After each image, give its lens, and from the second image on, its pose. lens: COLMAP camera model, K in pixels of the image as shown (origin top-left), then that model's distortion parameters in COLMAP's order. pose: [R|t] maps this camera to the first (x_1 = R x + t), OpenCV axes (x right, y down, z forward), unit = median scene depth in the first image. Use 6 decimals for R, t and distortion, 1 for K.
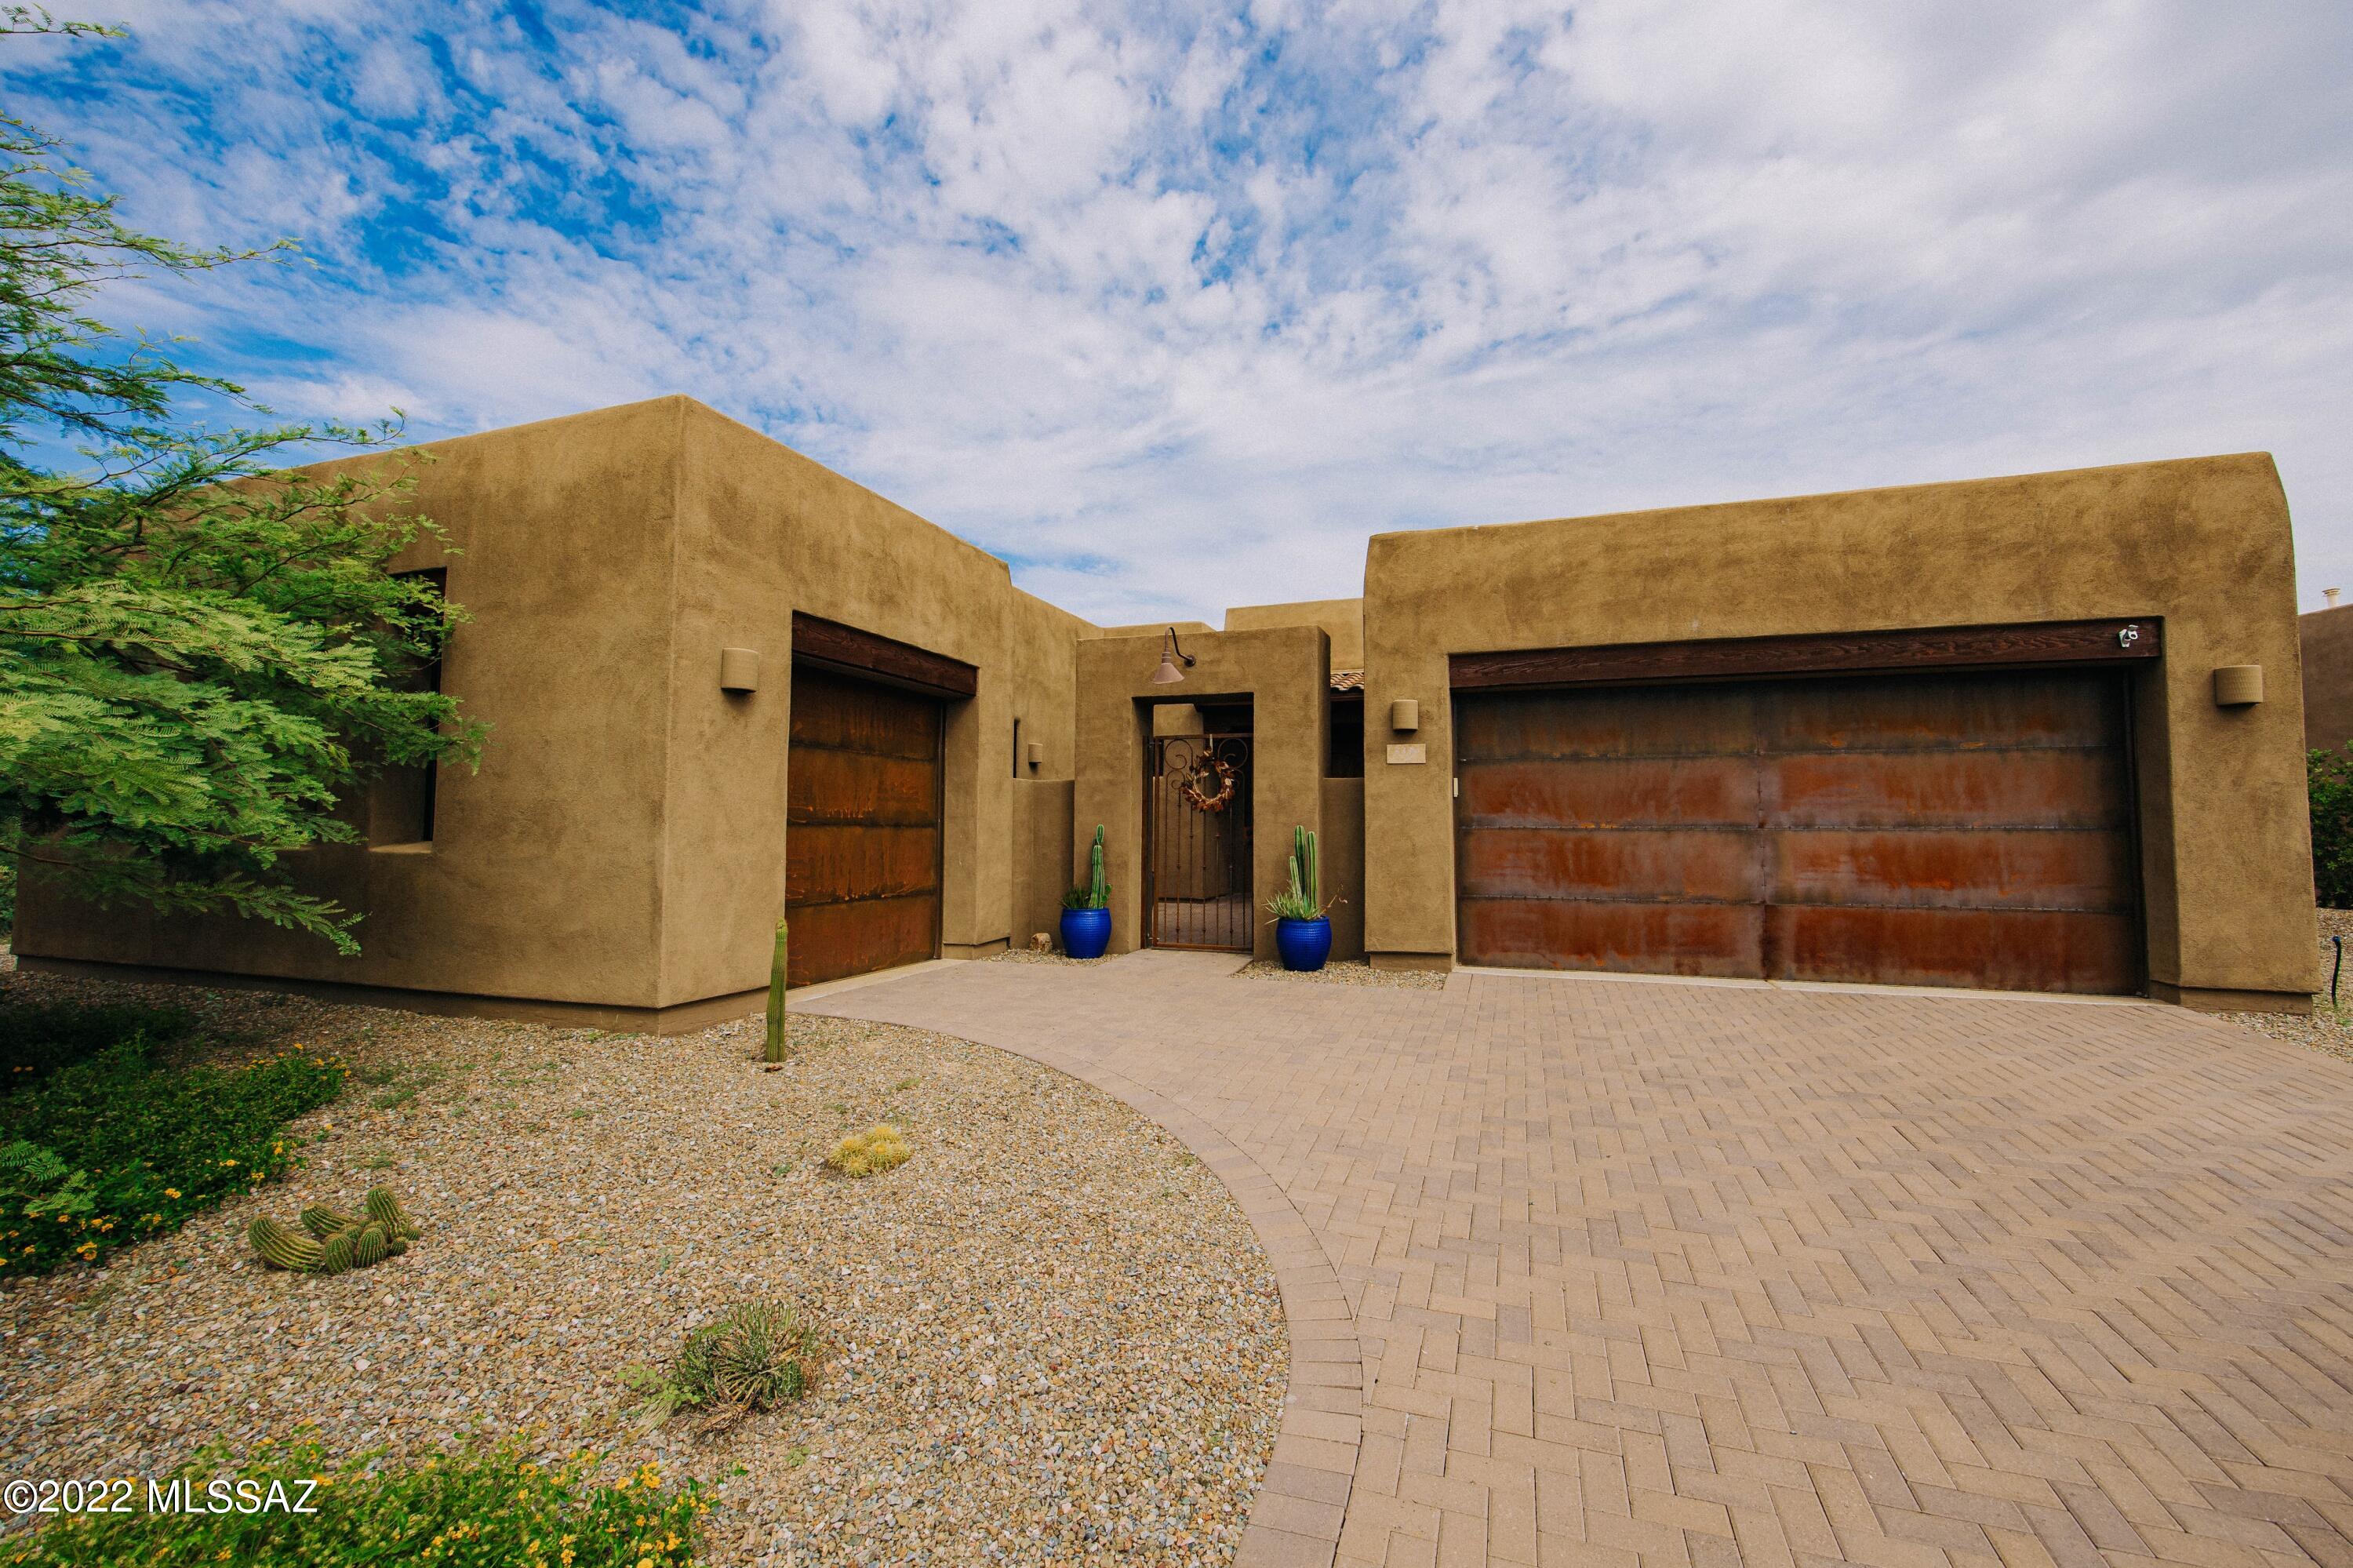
lens RADIAL K [[968.5, 0, 1188.2], [0, 968.5, 771.0], [0, 0, 1]] dist [-0.003393, -0.000680]
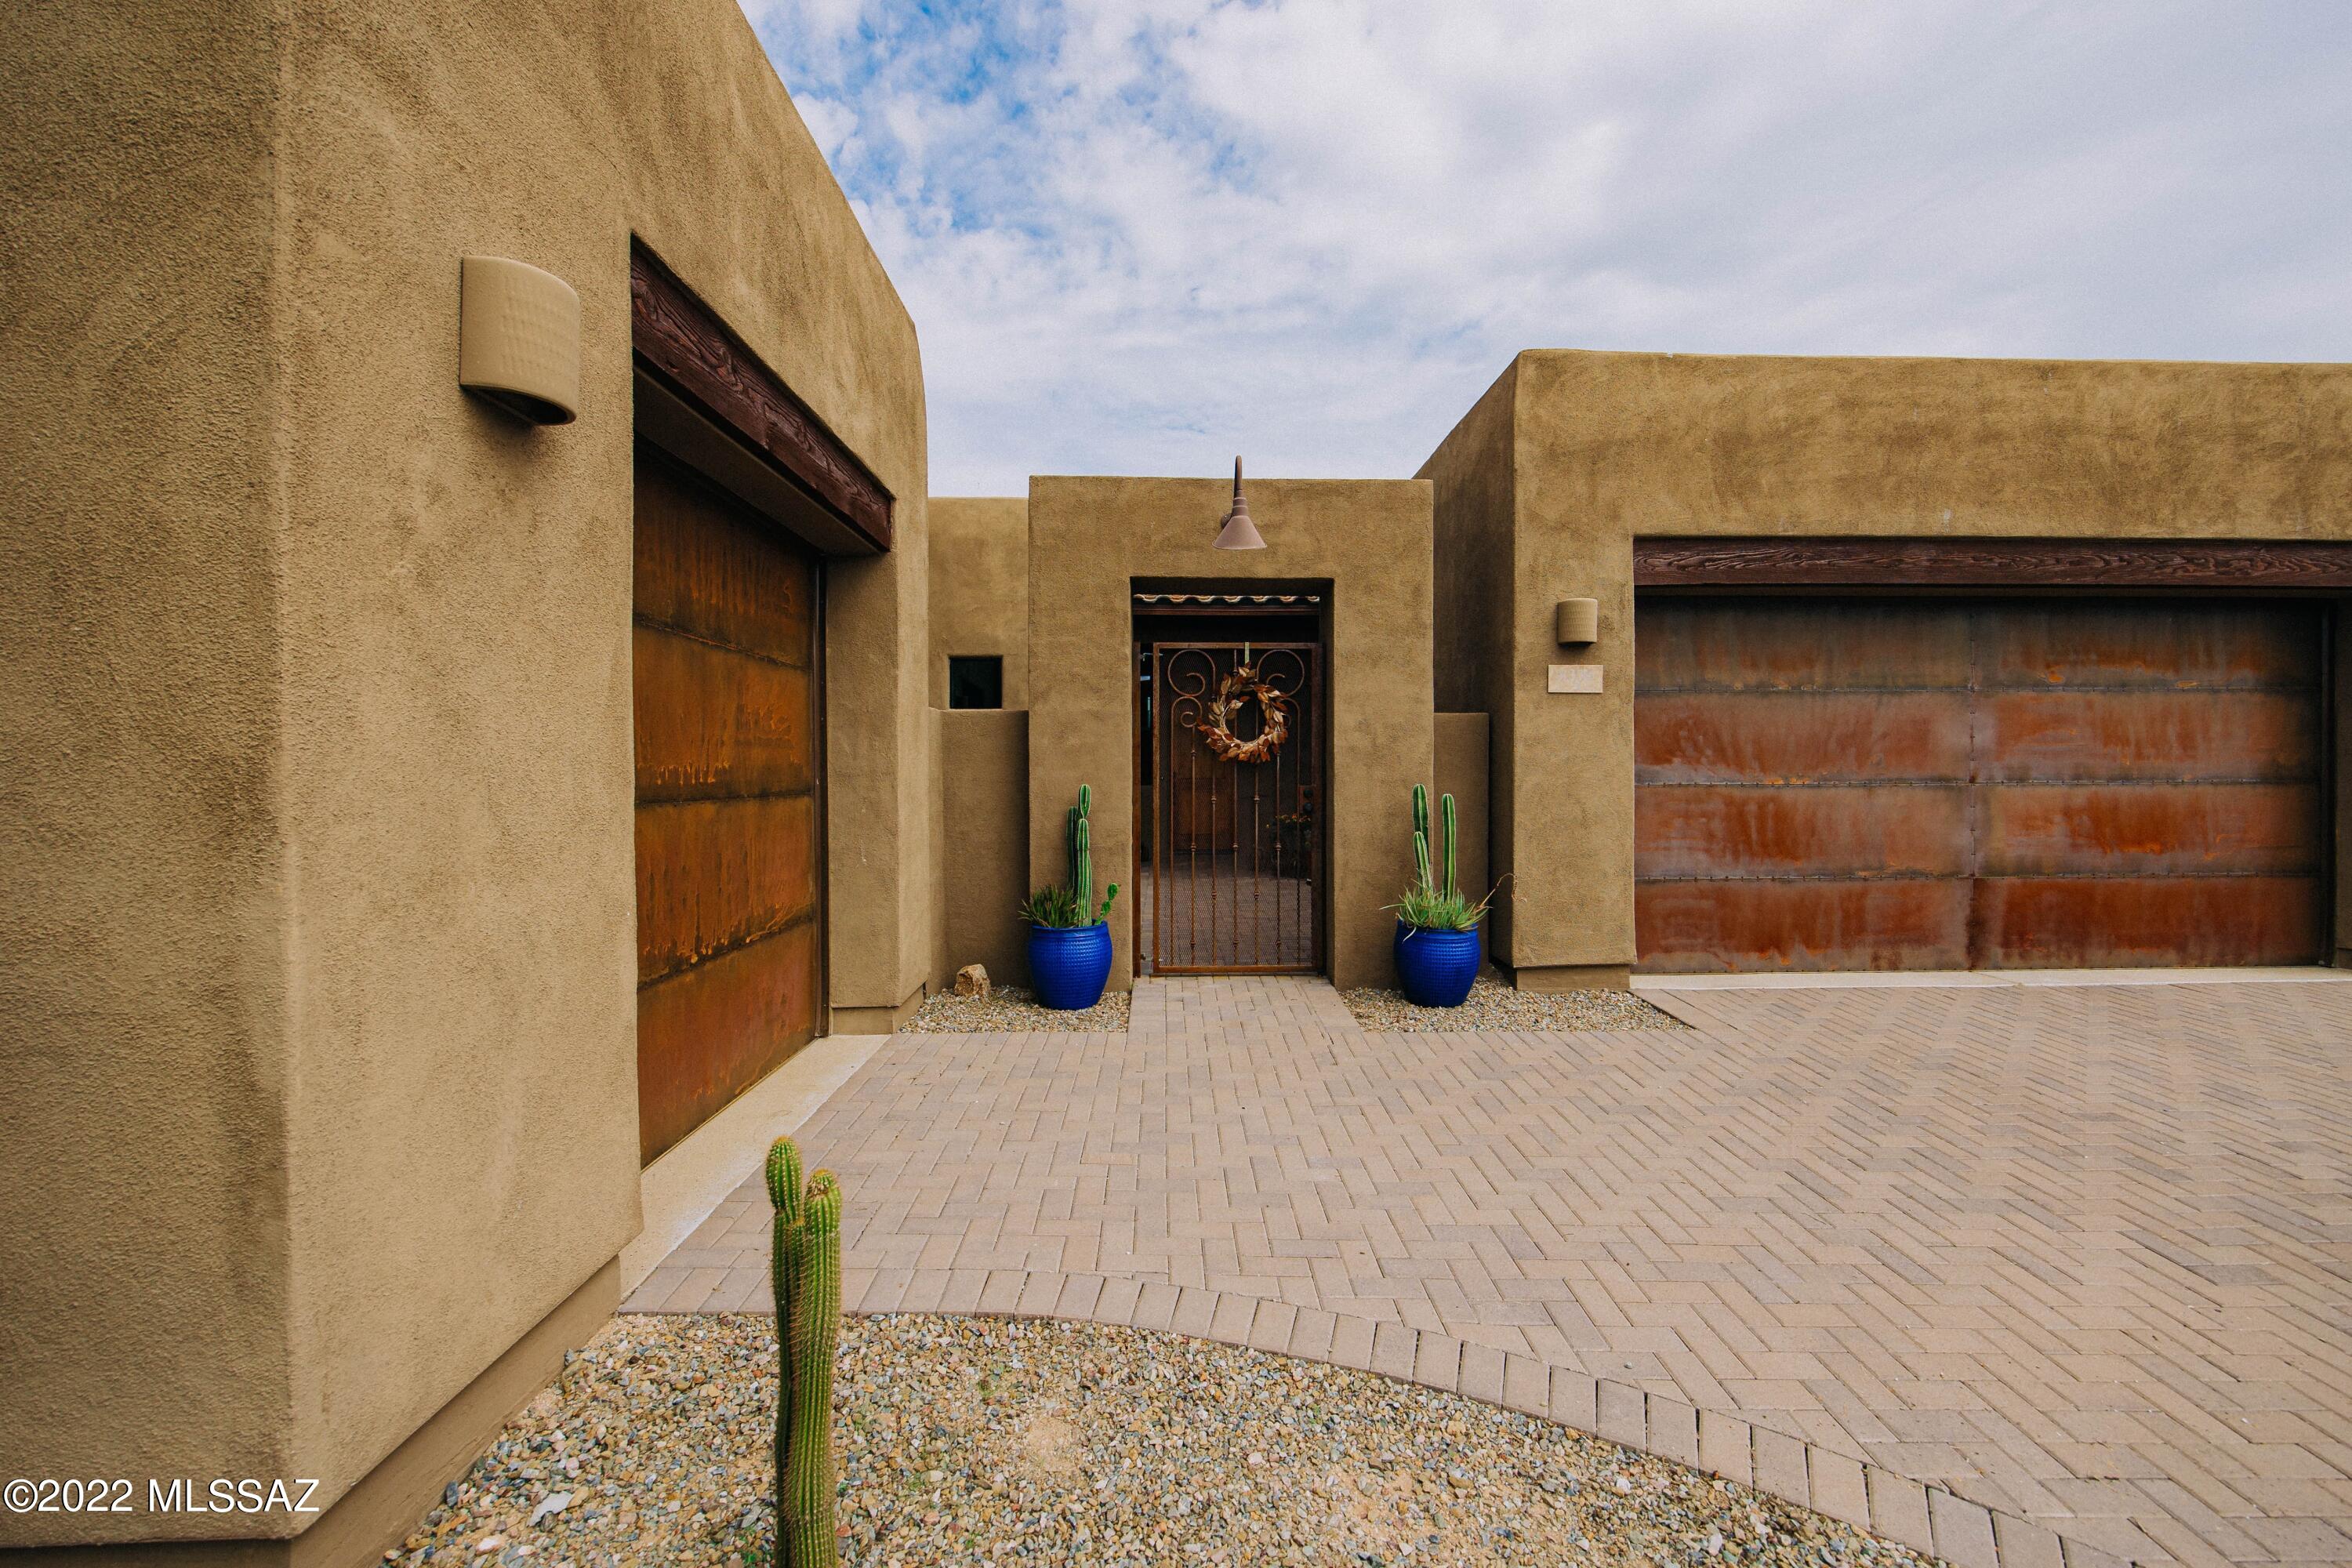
lens RADIAL K [[968.1, 0, 1187.7], [0, 968.1, 771.0], [0, 0, 1]] dist [-0.003393, -0.000680]
pose [[0.932602, -0.007535, 0.360827, -0.294006], [-0.015346, 0.998050, 0.060504, 0.010817], [-0.360580, -0.061964, 0.930668, 0.484998]]
